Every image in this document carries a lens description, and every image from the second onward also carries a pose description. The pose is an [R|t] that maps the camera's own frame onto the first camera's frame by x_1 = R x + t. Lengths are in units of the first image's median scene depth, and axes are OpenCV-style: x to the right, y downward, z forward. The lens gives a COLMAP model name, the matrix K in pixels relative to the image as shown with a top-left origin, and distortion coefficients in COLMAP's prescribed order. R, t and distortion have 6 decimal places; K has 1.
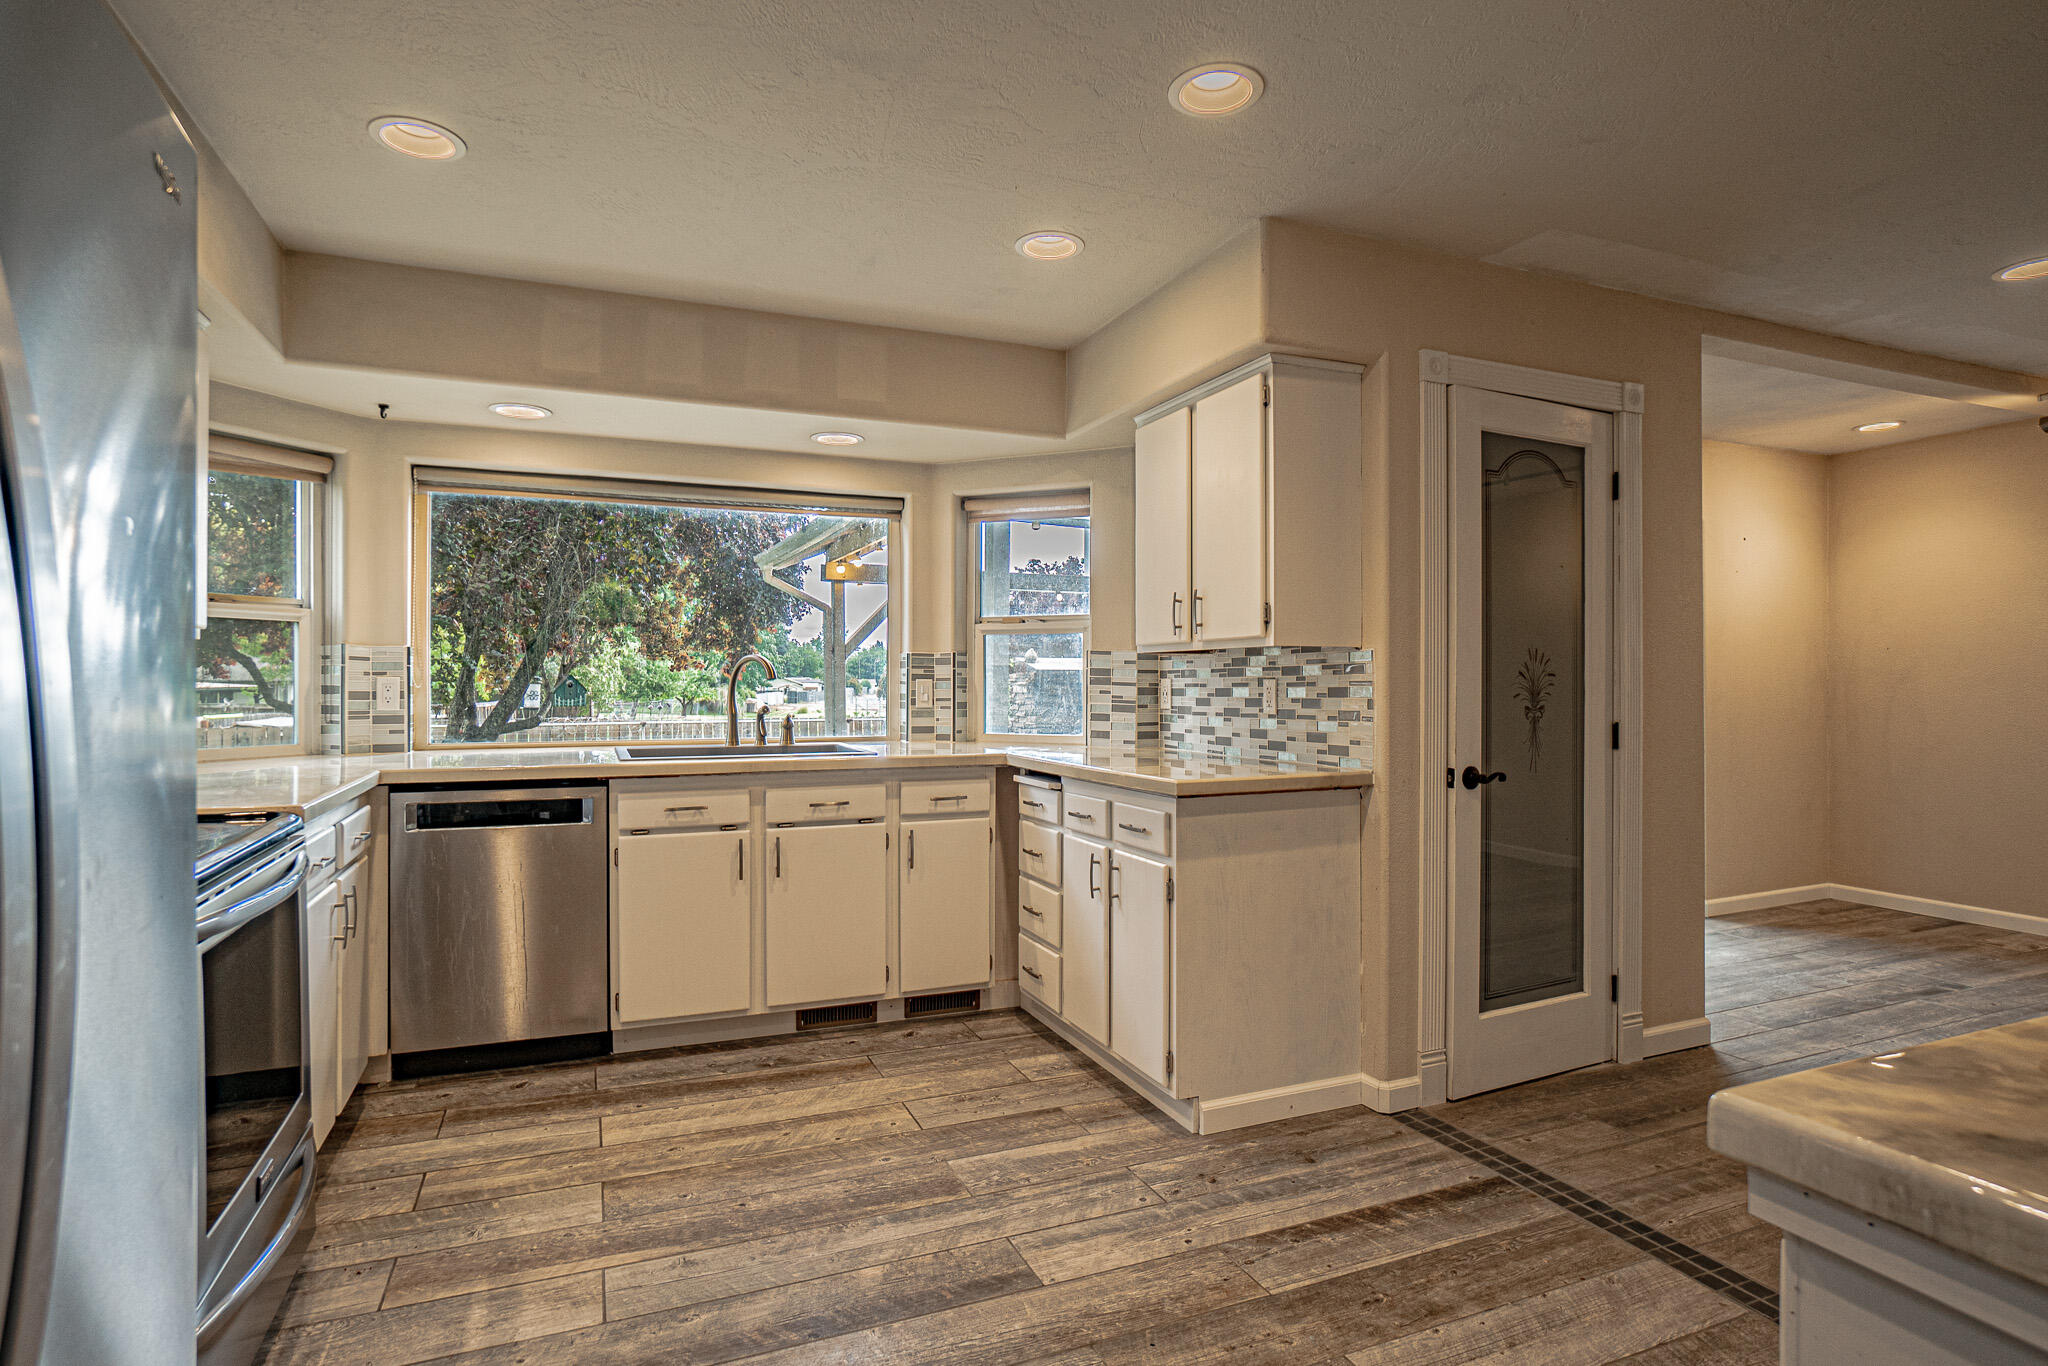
lens RADIAL K [[1047.4, 0, 1015.2], [0, 1047.4, 677.1], [0, 0, 1]] dist [-0.029927, 0.004666]
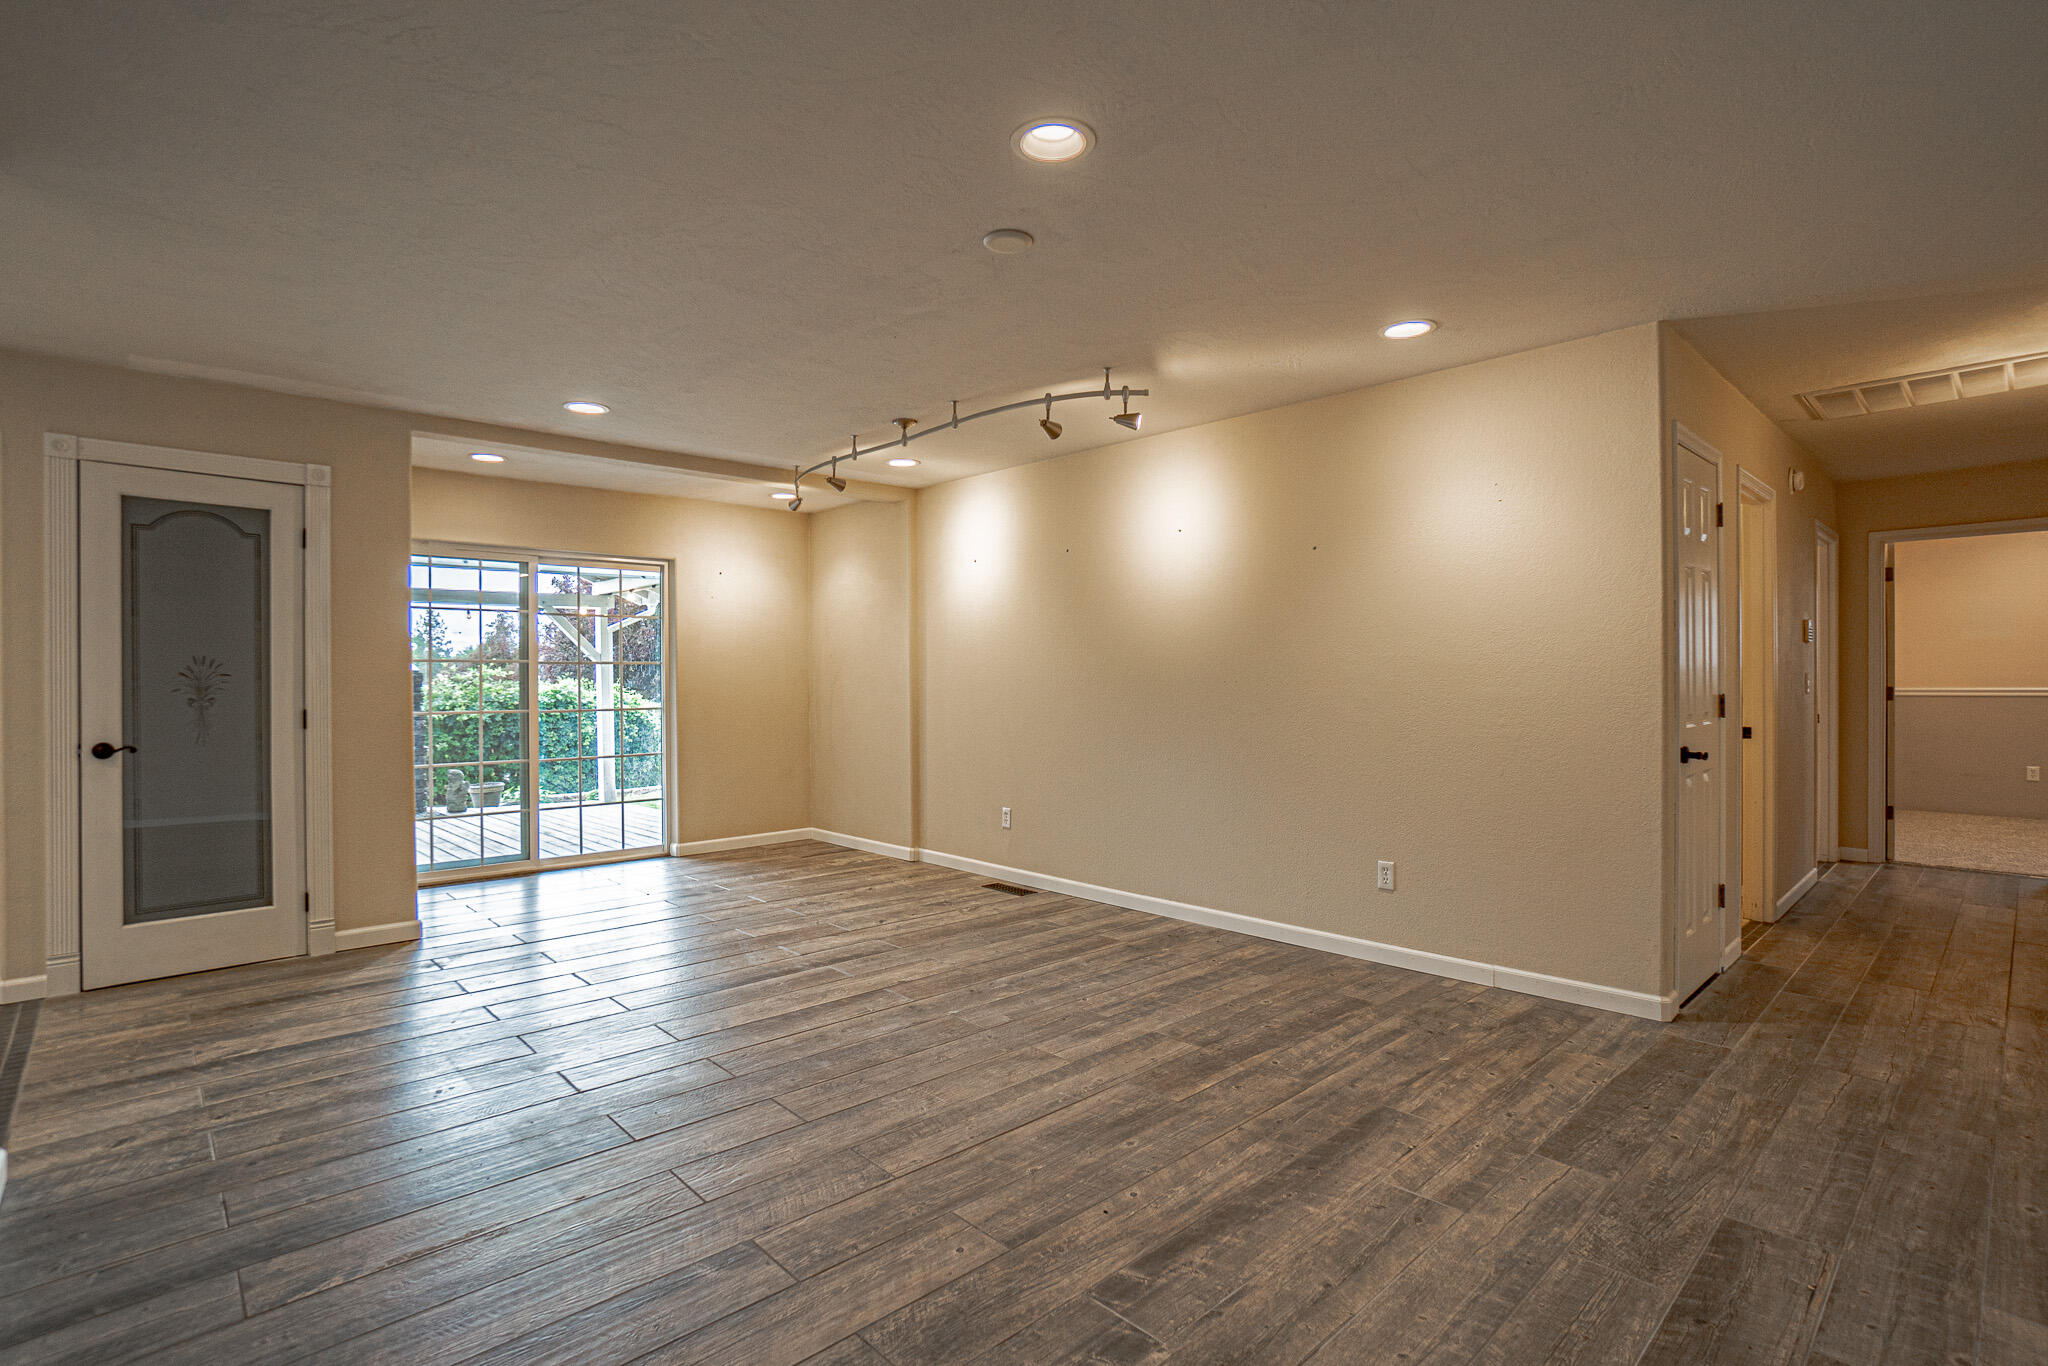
lens RADIAL K [[974.1, 0, 1014.5], [0, 974.1, 679.7], [0, 0, 1]] dist [-0.030576, 0.005663]
pose [[0.937509, 0.000601, 0.347960, 1.092494], [-0.001648, 0.999995, 0.002713, -0.001576], [-0.347957, -0.003117, 0.937505, -0.561033]]
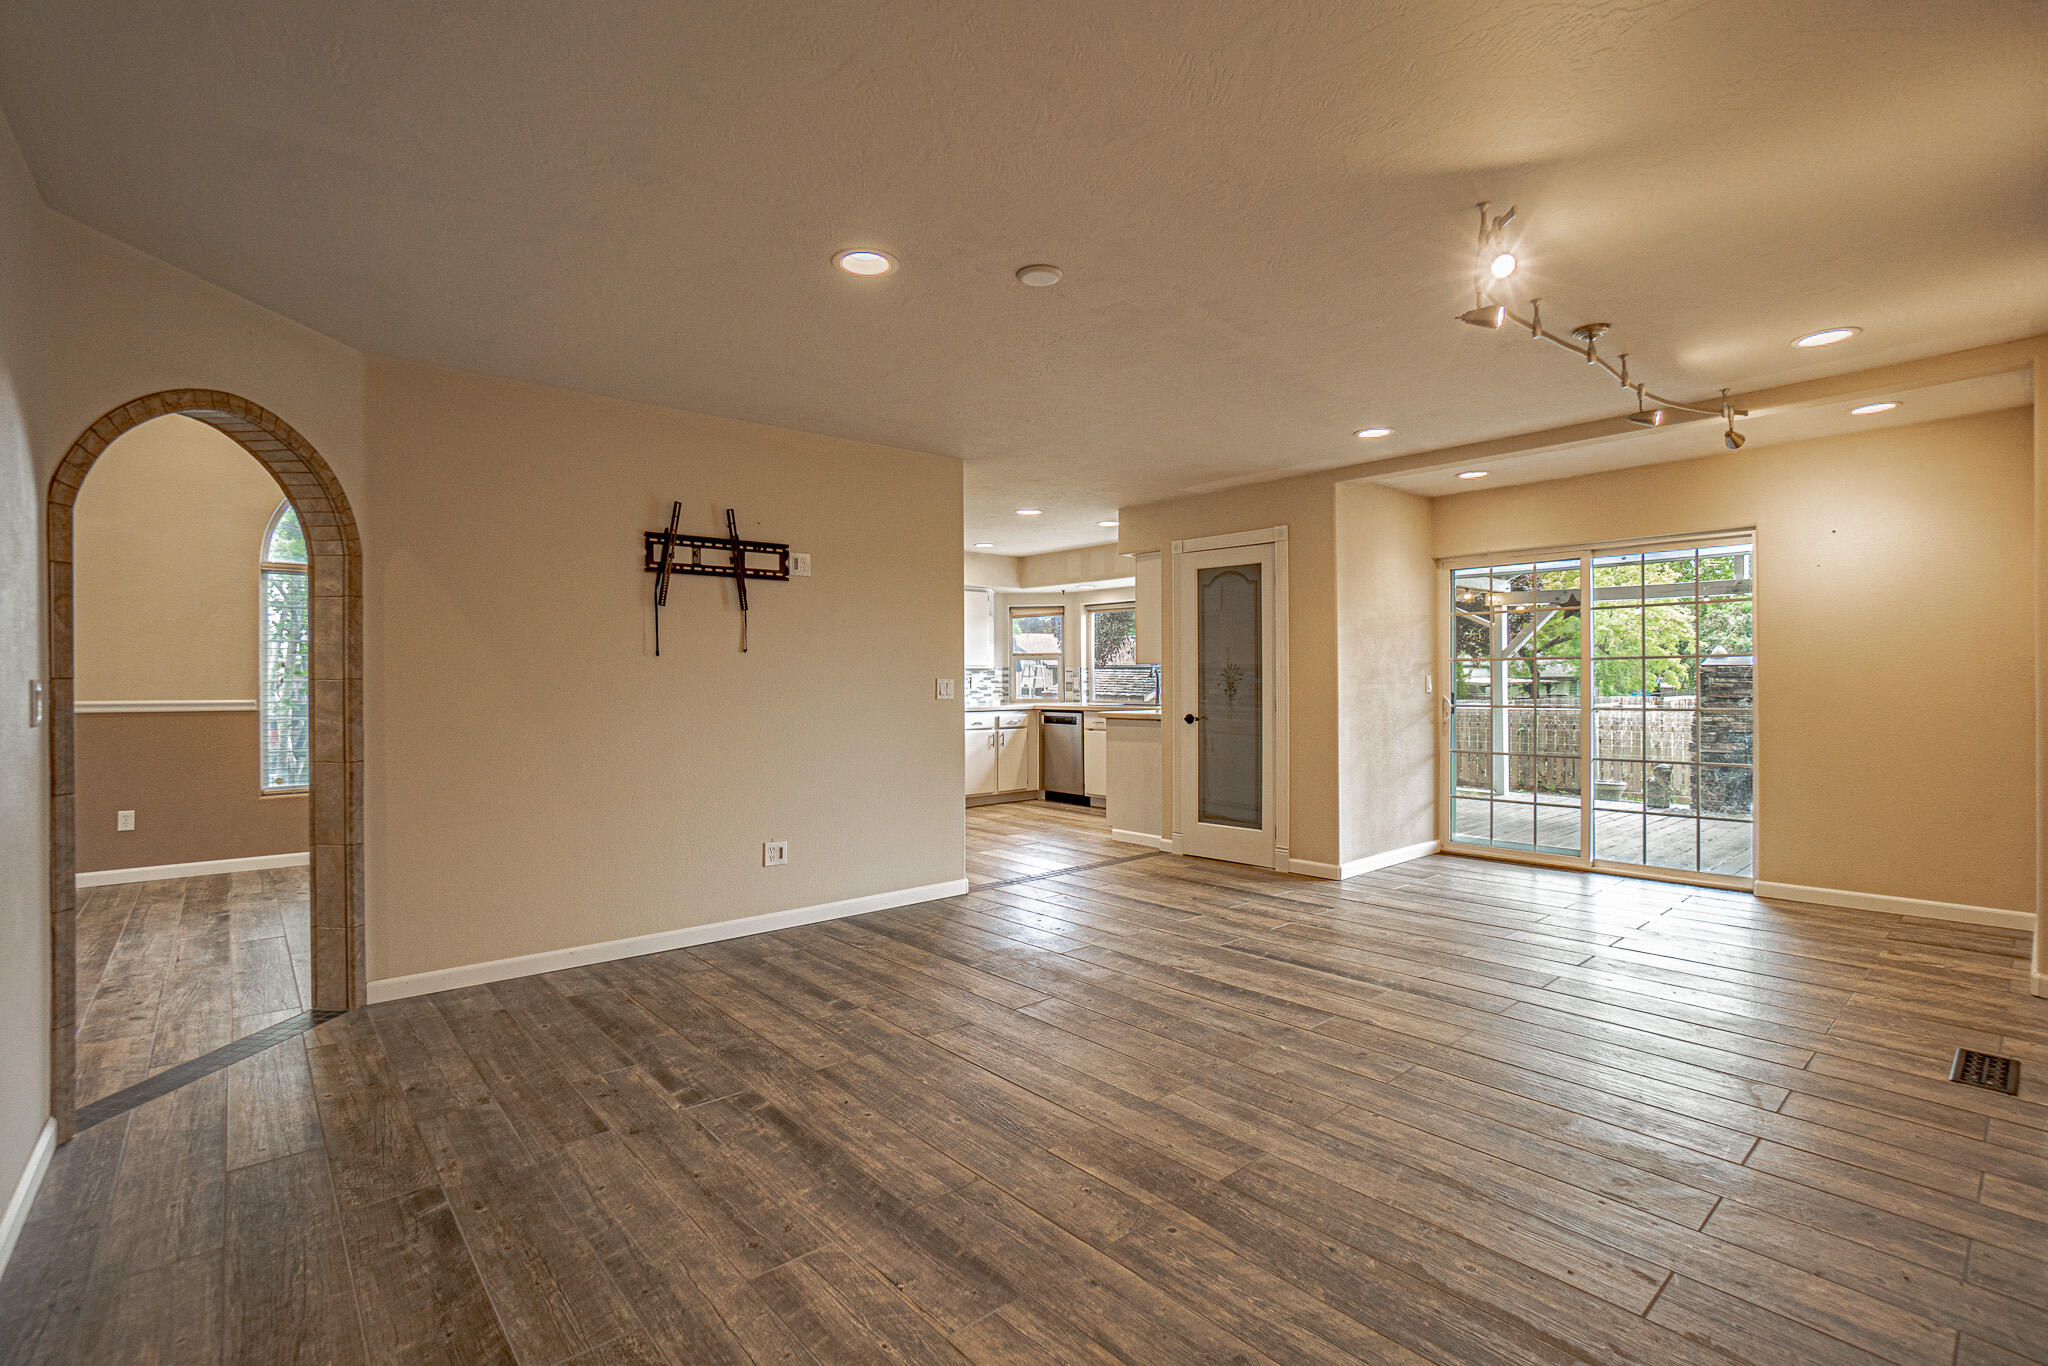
lens RADIAL K [[923.0, 0, 1003.7], [0, 923.0, 690.1], [0, 0, 1]] dist [-0.037408, 0.002456]
pose [[0.311873, 0.009841, -0.950073, 2.233528], [0.008920, 0.999872, 0.013285, -0.000197], [0.950082, -0.012618, 0.311745, -0.048141]]
